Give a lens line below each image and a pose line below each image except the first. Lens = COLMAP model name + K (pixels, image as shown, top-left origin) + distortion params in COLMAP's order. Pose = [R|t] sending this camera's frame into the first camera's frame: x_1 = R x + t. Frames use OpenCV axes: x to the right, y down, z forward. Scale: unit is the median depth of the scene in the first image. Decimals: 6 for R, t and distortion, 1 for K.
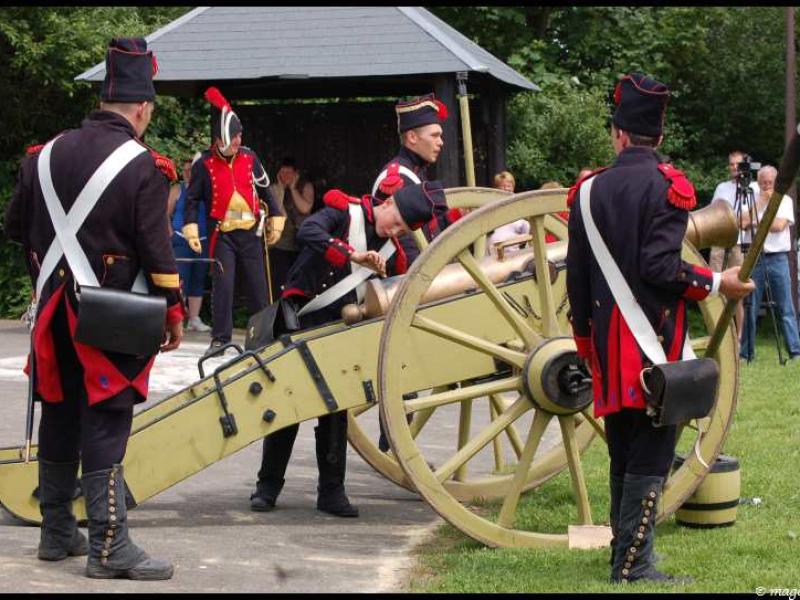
lens RADIAL K [[2274.1, 0, 400.0], [0, 2274.1, 300.0], [0, 0, 1]] dist [0.062123, -1.531669]
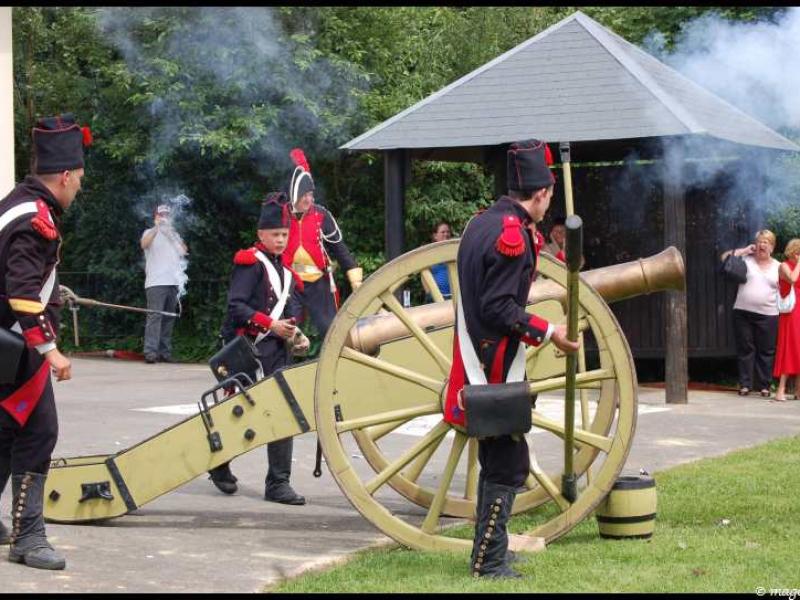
lens RADIAL K [[2274.1, 0, 400.0], [0, 2274.1, 300.0], [0, 0, 1]] dist [0.062123, -1.531669]
pose [[0.971924, -0.002112, -0.235285, 0.147242], [-0.004707, 0.999585, -0.028415, 0.007449], [0.235247, 0.028724, 0.971511, -0.059750]]
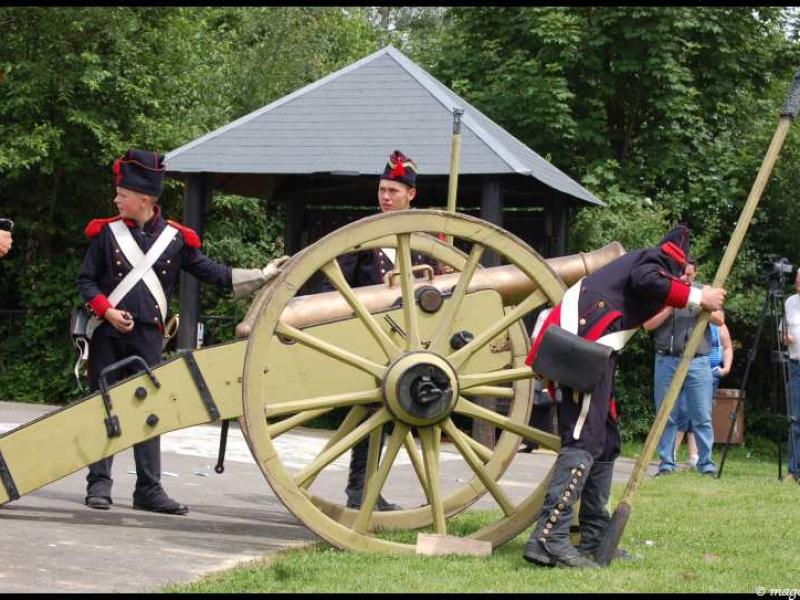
lens RADIAL K [[2274.1, 0, 400.0], [0, 2274.1, 300.0], [0, 0, 1]] dist [0.062123, -1.531669]
pose [[0.994861, 0.044299, -0.091046, 0.075001], [-0.051064, 0.995997, -0.073362, 0.033665], [0.087432, 0.077635, 0.993141, -0.017965]]
